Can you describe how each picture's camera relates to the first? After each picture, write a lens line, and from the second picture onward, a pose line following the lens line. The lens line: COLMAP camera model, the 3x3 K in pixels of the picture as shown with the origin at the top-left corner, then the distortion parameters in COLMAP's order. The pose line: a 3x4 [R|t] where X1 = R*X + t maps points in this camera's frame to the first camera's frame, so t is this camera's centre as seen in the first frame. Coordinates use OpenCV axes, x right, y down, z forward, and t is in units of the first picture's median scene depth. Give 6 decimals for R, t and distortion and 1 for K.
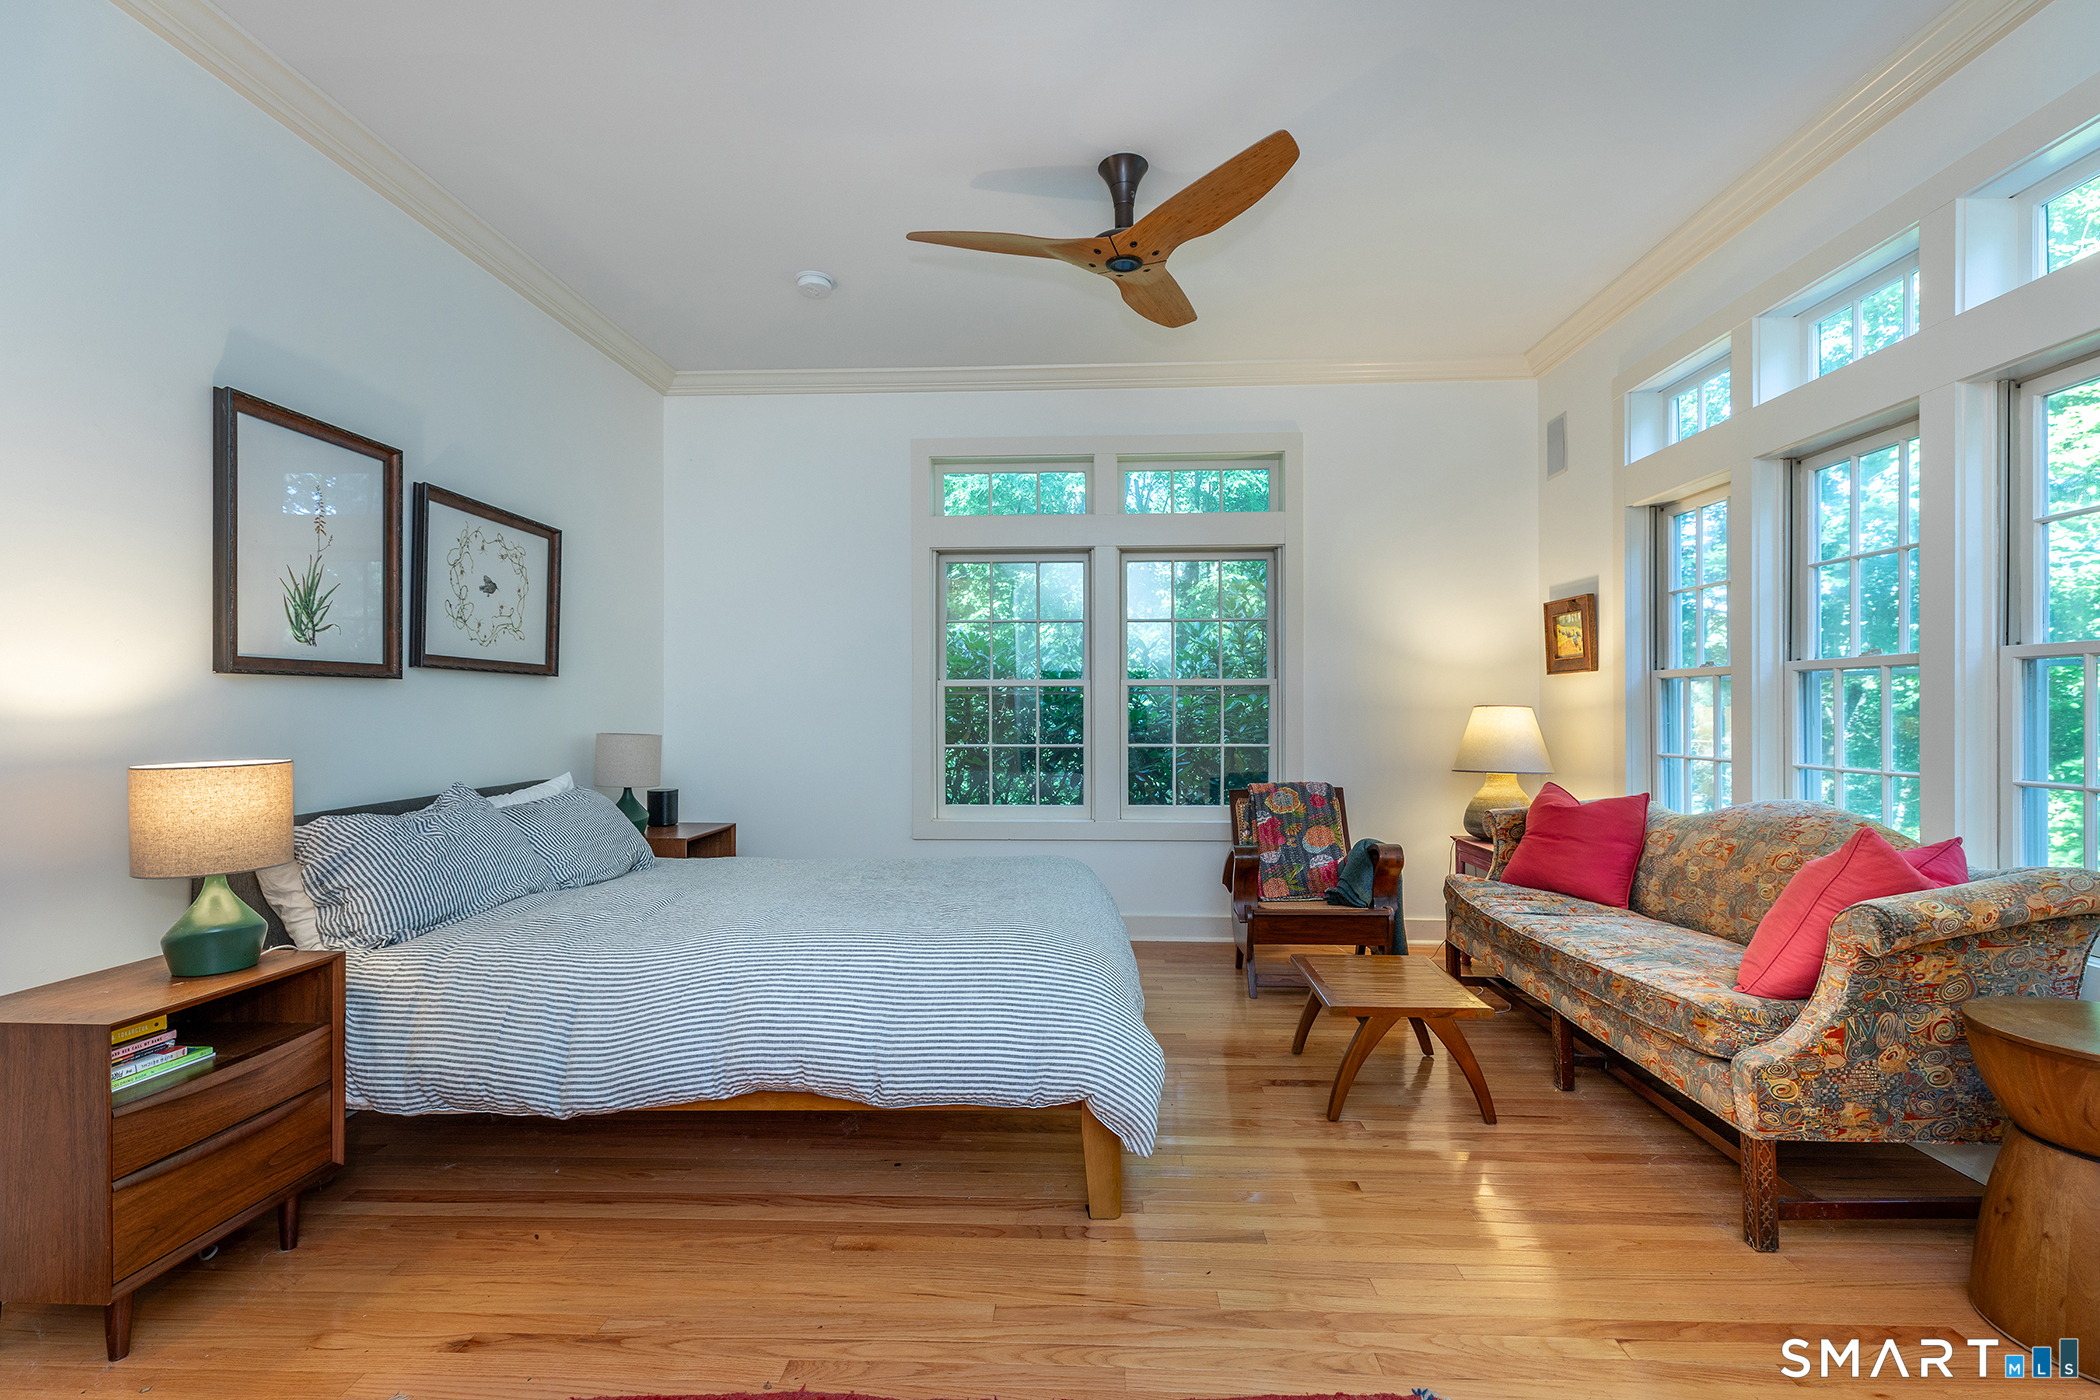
lens RADIAL K [[951.9, 0, 1050.8], [0, 951.9, 701.6], [0, 0, 1]] dist [0.029814, -0.004605]
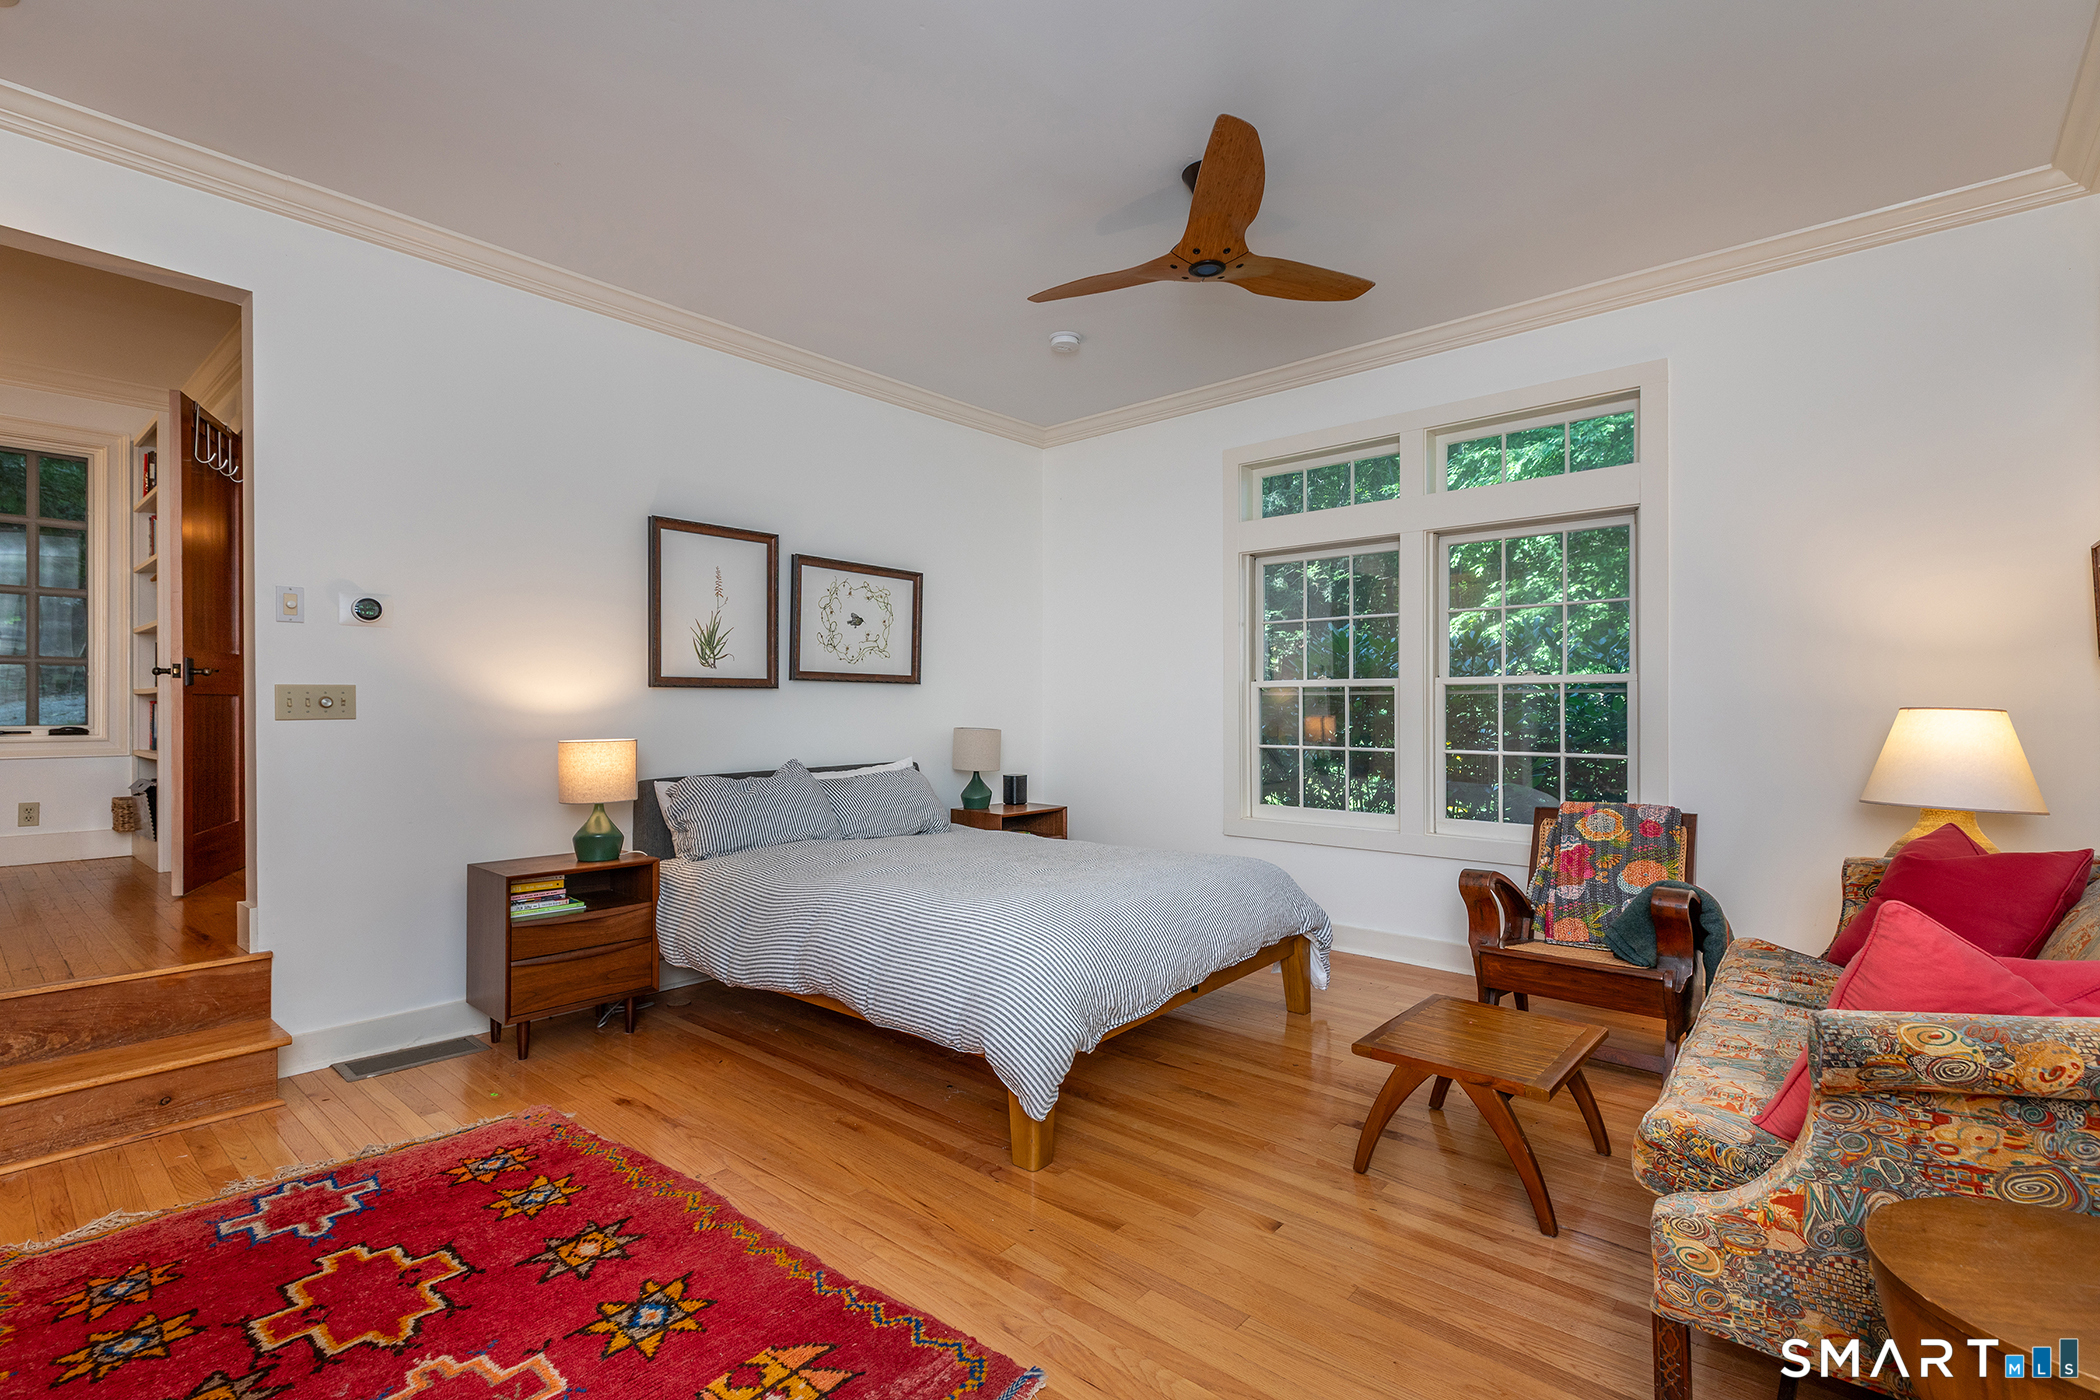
lens RADIAL K [[951.9, 0, 1050.6], [0, 951.9, 701.6], [0, 0, 1]] dist [0.029814, -0.004605]
pose [[0.784495, -0.001996, -0.620132, 0.551135], [0.002530, 0.999997, -0.000018, -0.002376], [0.620130, -0.001555, 0.784498, 0.105760]]
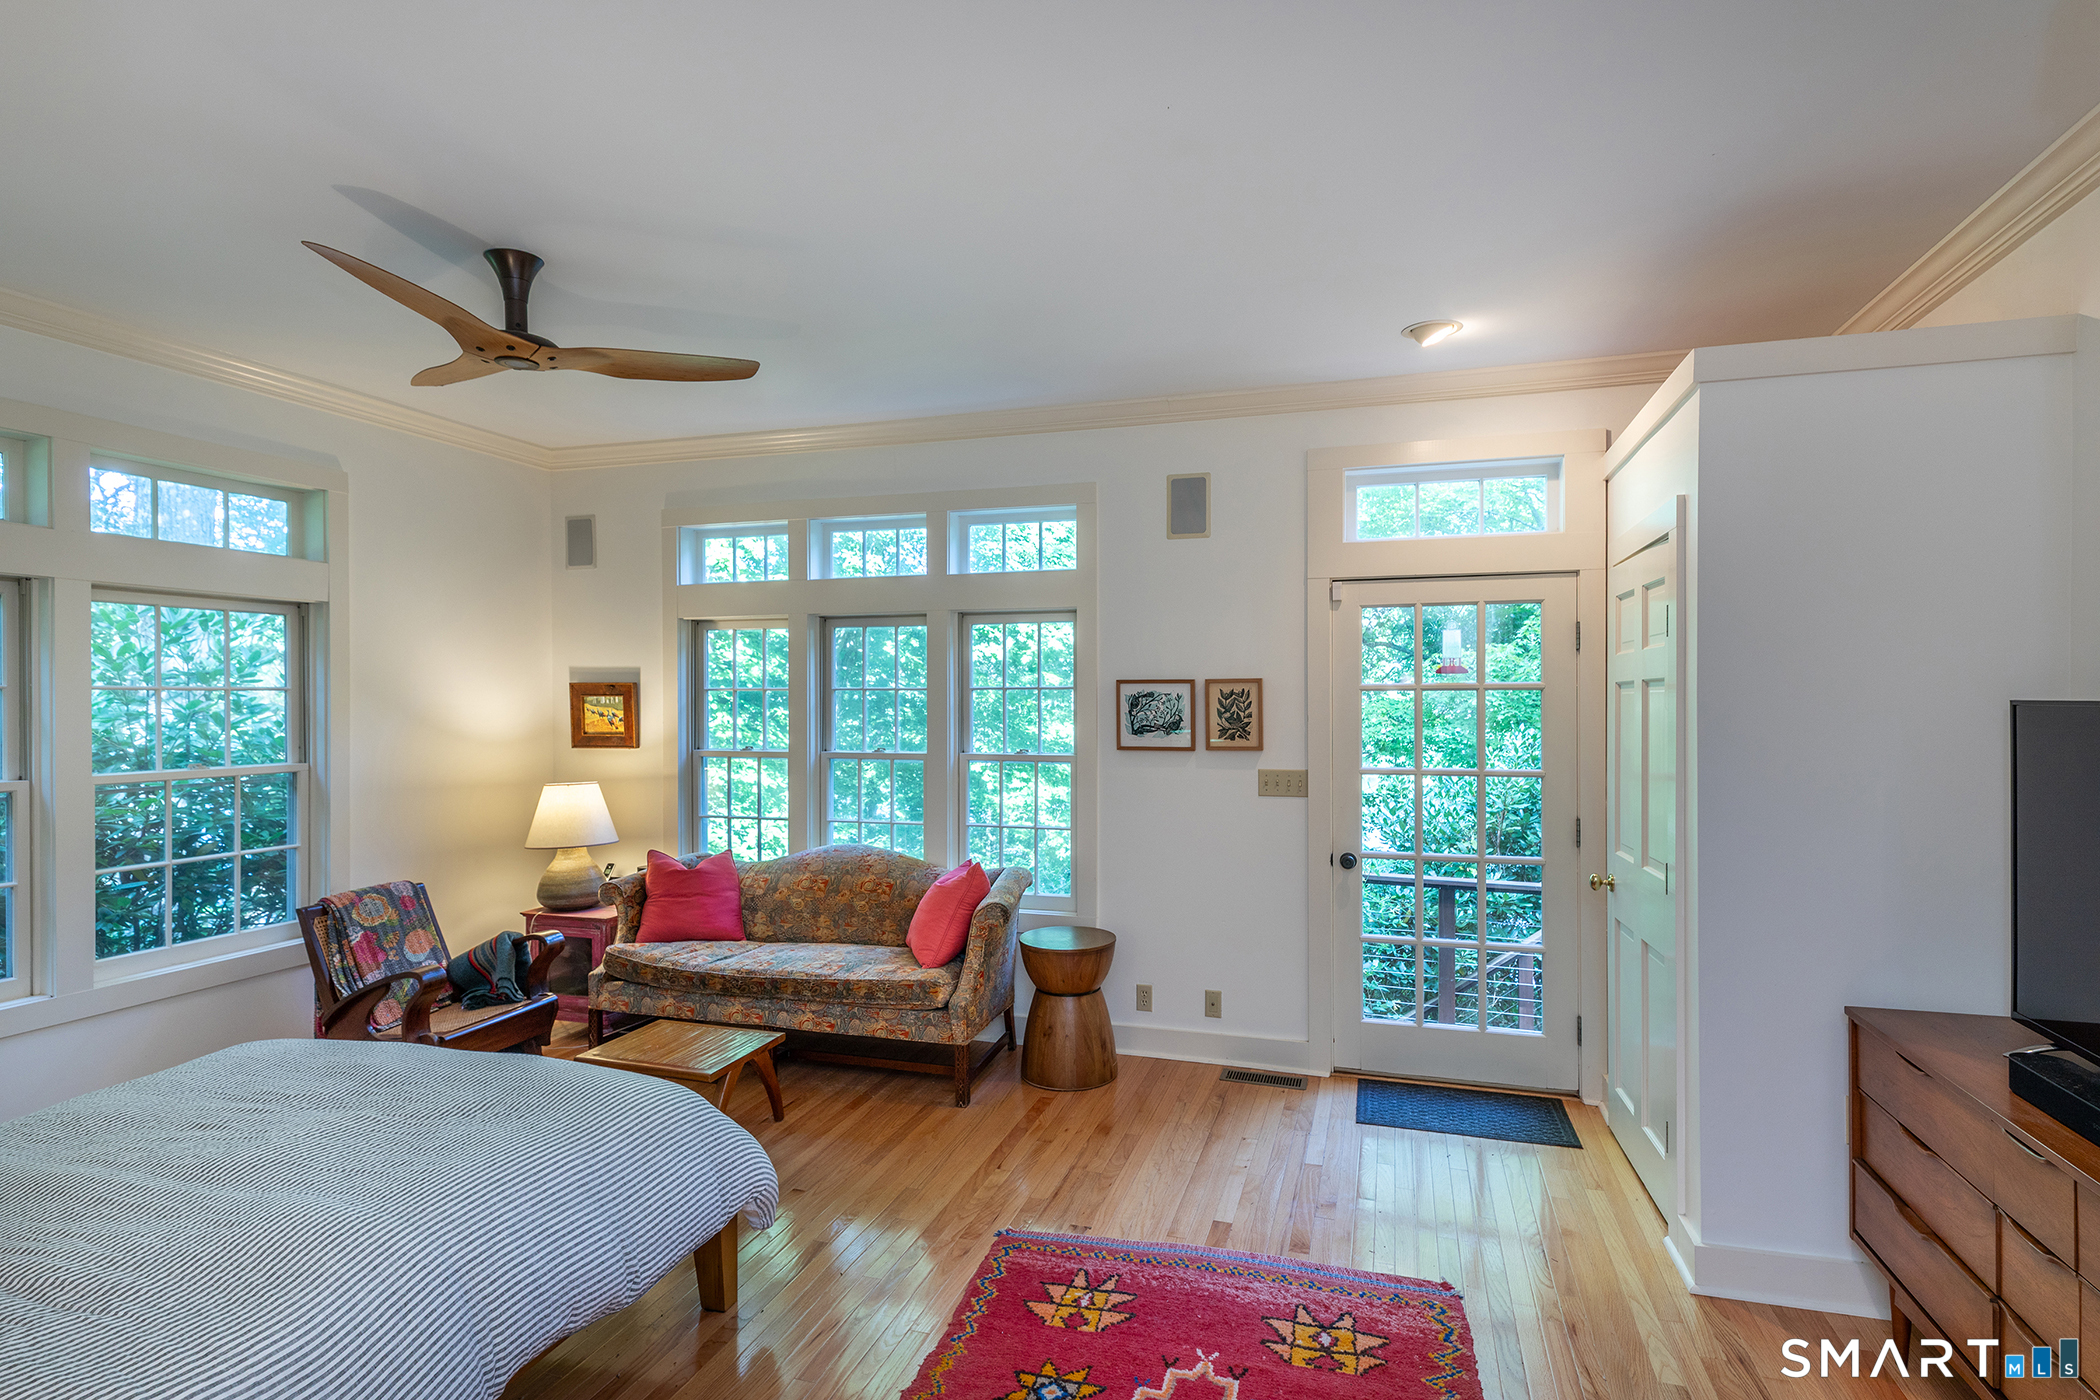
lens RADIAL K [[1065.4, 0, 1060.1], [0, 1065.4, 694.3], [0, 0, 1]] dist [0.005398, 0.000211]
pose [[0.257143, 0.000383, 0.966373, -0.765267], [-0.003422, 0.999994, 0.000514, -0.135457], [-0.966367, -0.003439, 0.257143, 0.214703]]
